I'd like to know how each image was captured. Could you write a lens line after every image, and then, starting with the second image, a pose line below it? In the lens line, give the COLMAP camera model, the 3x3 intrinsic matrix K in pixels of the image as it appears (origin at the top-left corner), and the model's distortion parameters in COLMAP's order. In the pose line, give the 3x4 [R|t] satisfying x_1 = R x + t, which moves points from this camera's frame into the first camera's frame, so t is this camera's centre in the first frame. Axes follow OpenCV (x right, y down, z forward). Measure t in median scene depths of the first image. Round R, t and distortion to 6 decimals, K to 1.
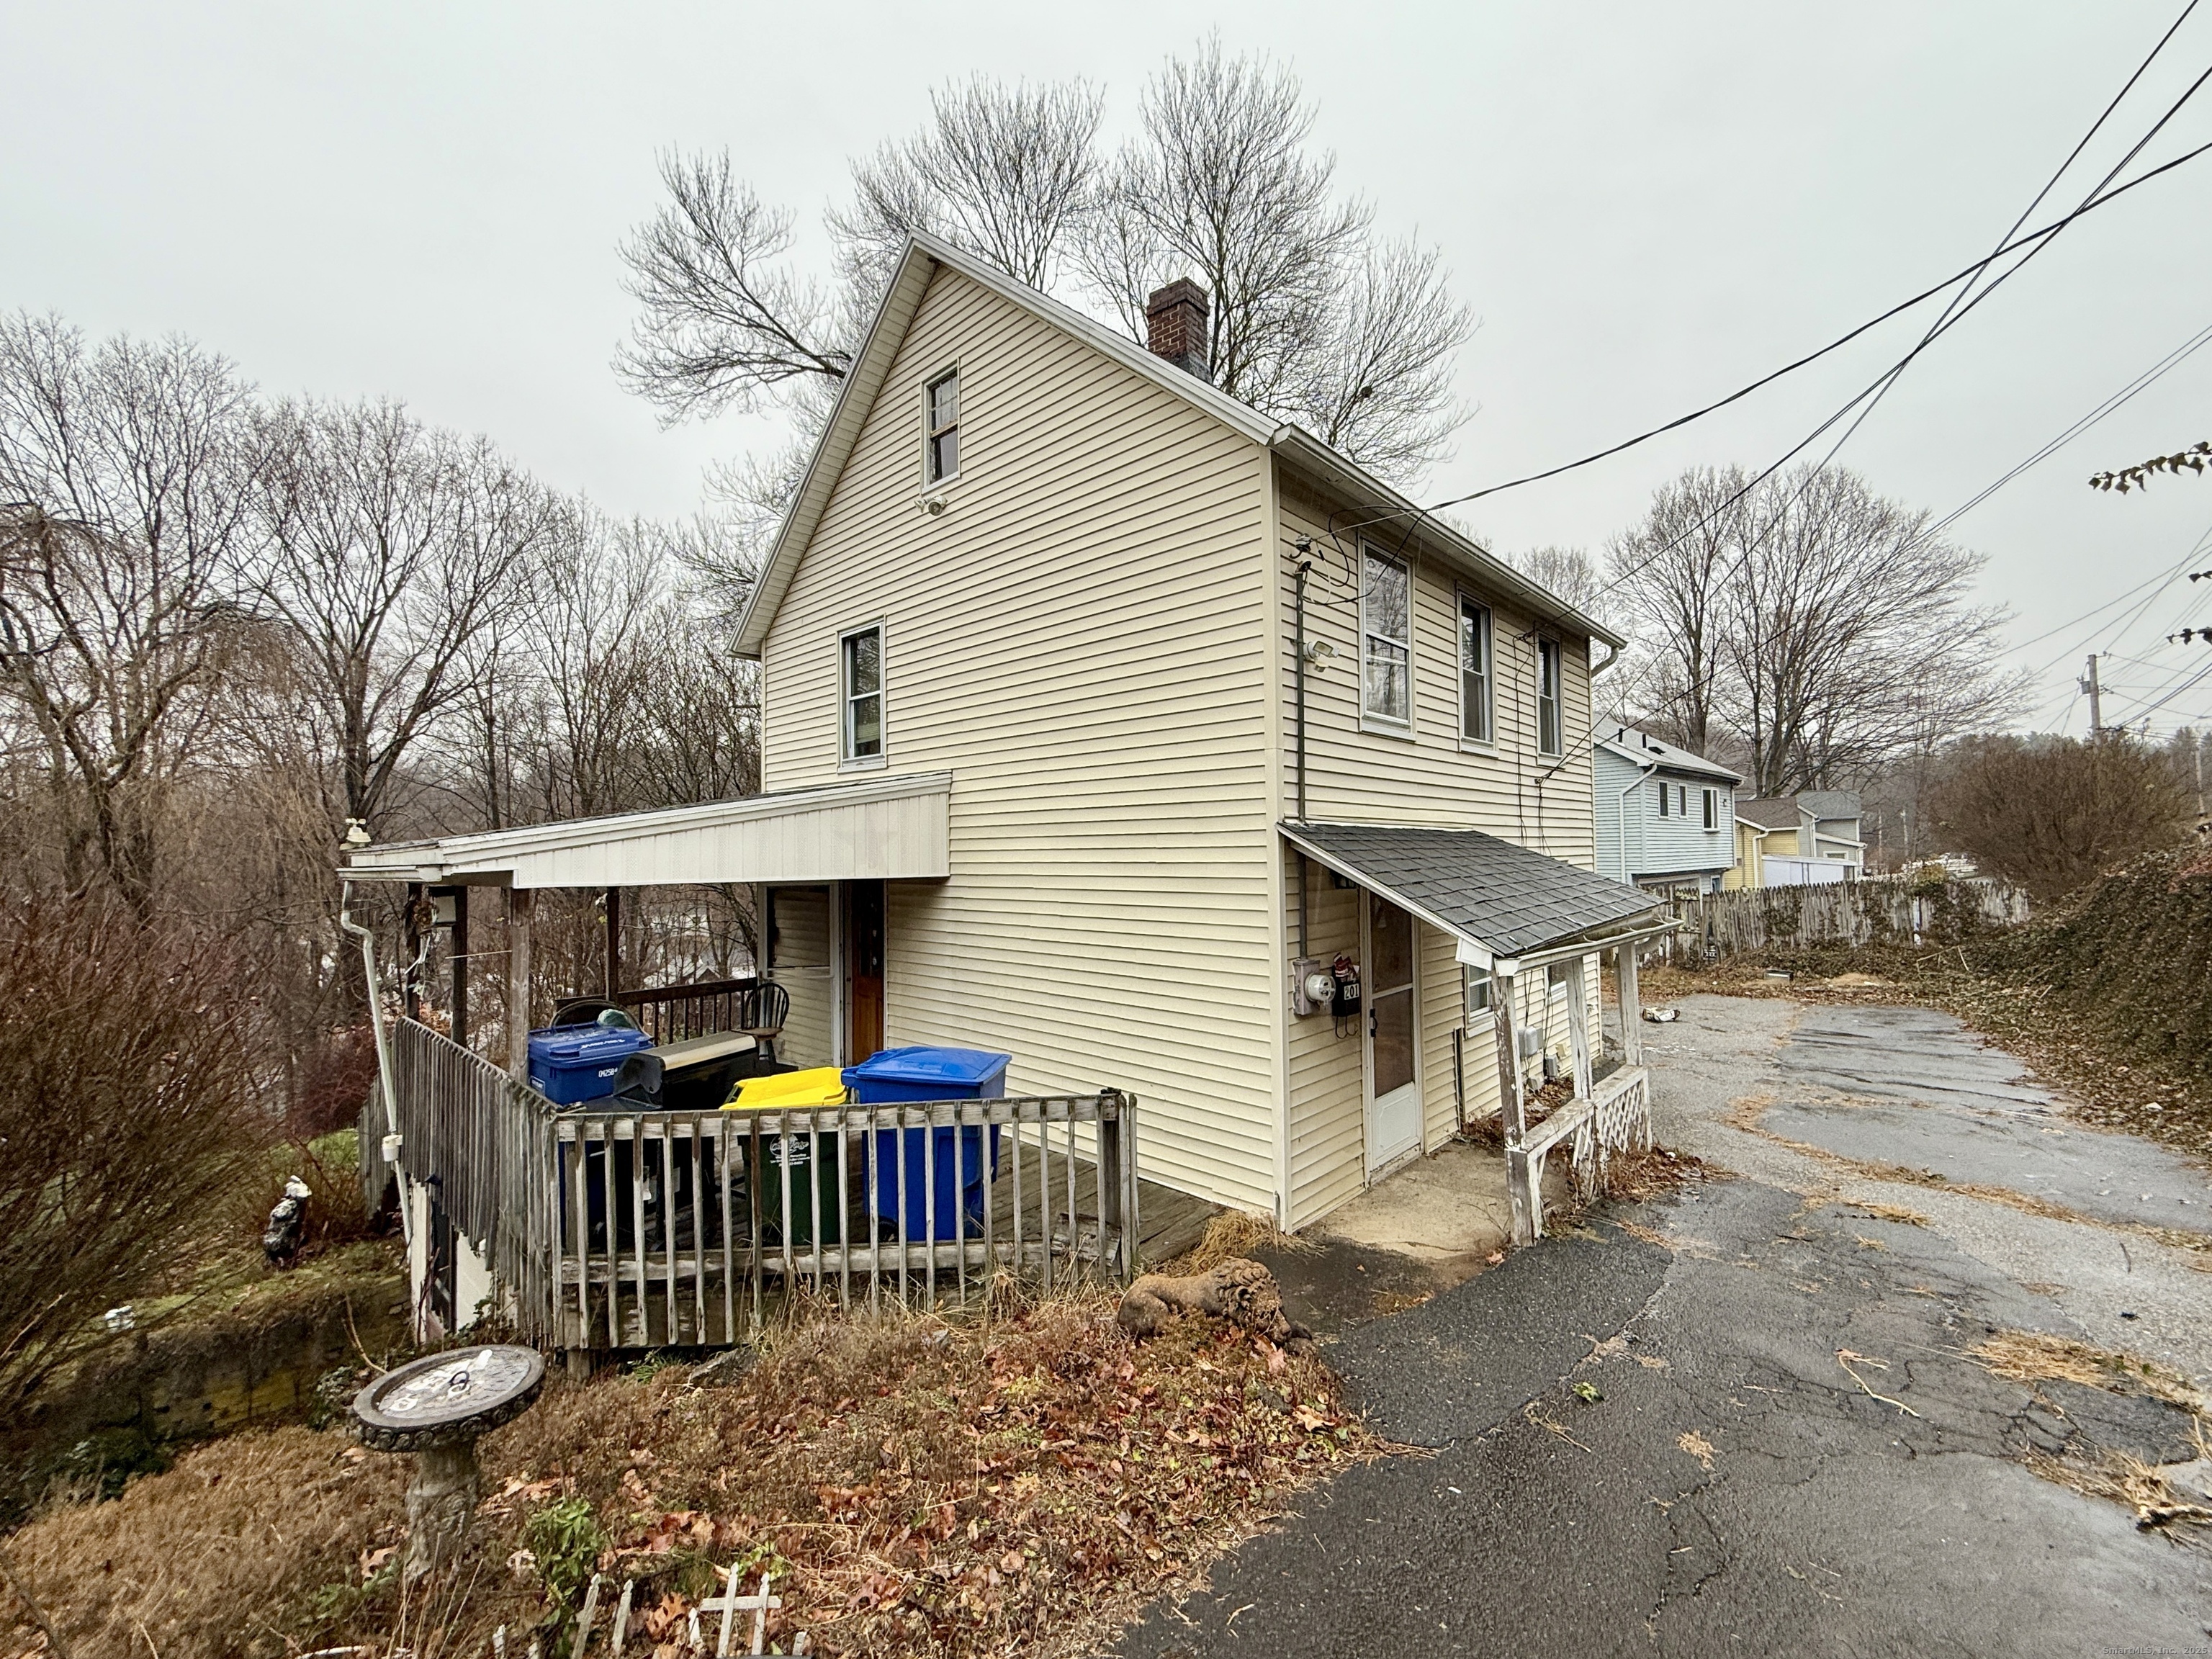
lens RADIAL K [[894.6, 0, 1112.7], [0, 894.6, 842.7], [0, 0, 1]] dist [-0.002200, 0.000141]
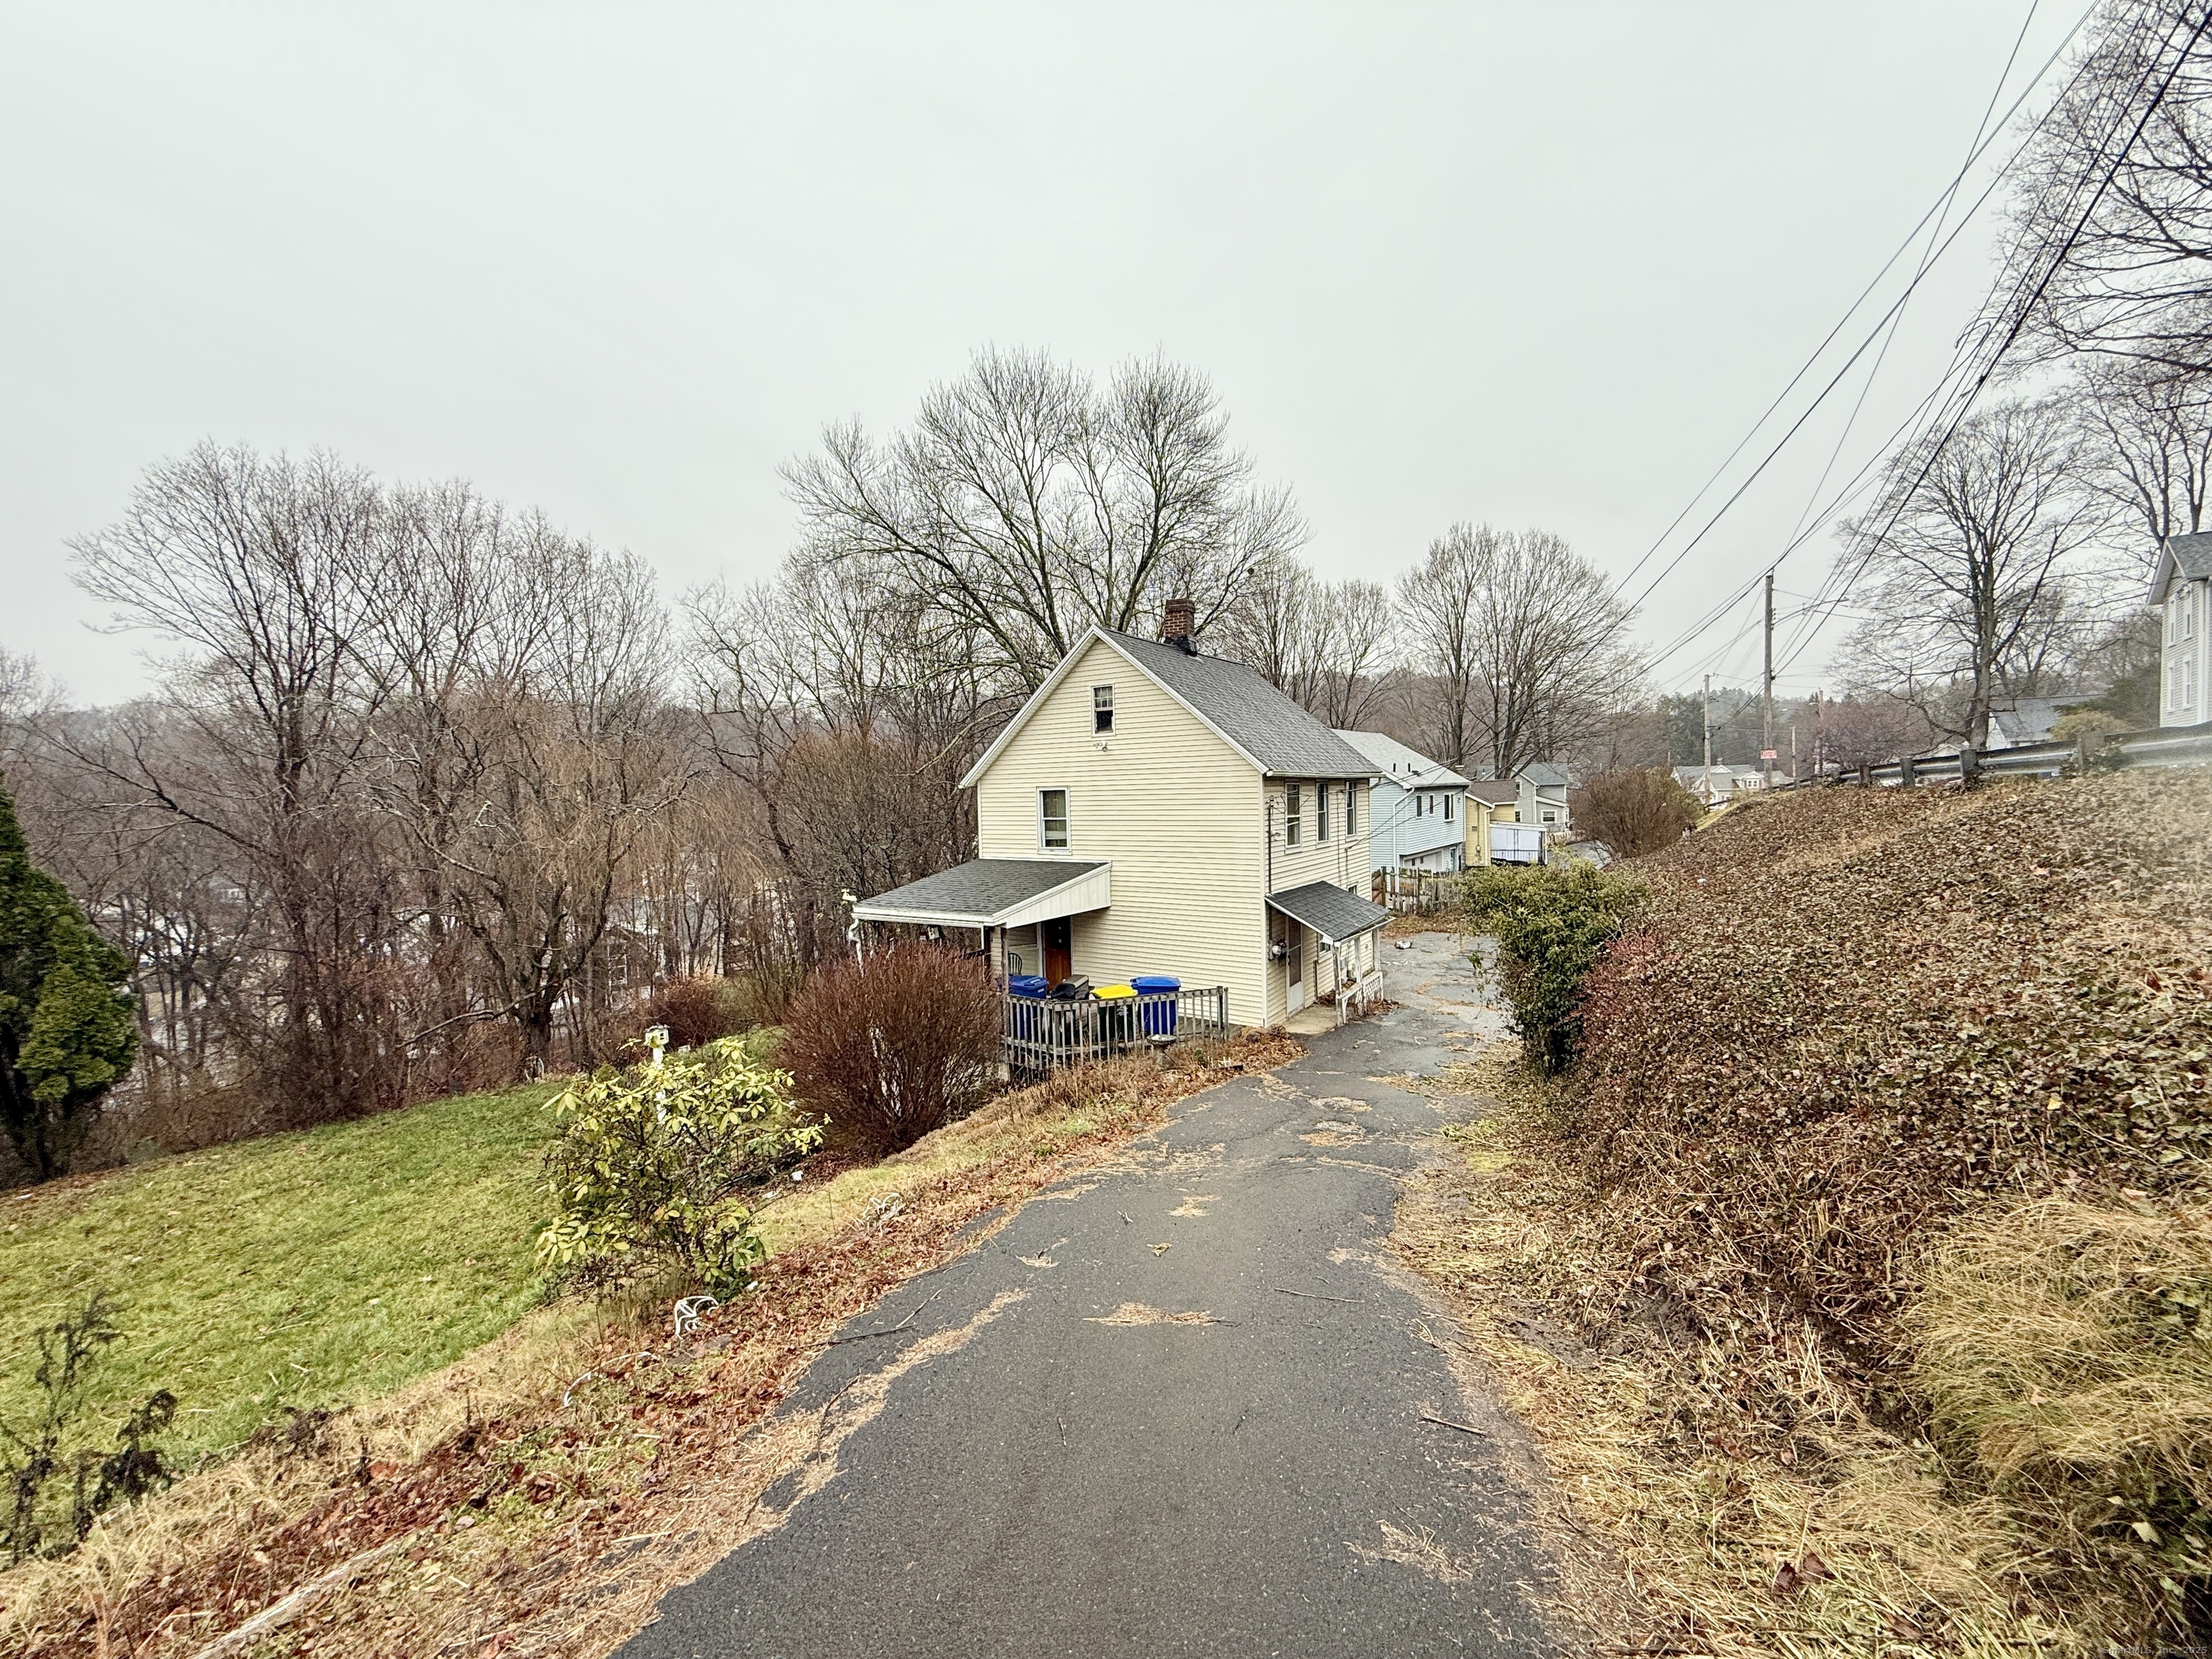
lens RADIAL K [[894.6, 0, 1101.3], [0, 894.6, 828.3], [0, 0, 1]] dist [-0.002200, 0.000141]
pose [[0.984089, -0.019983, 0.176547, -0.746064], [0.008860, 0.997938, 0.063566, -0.379077], [-0.177453, -0.060991, 0.982238, -1.555846]]
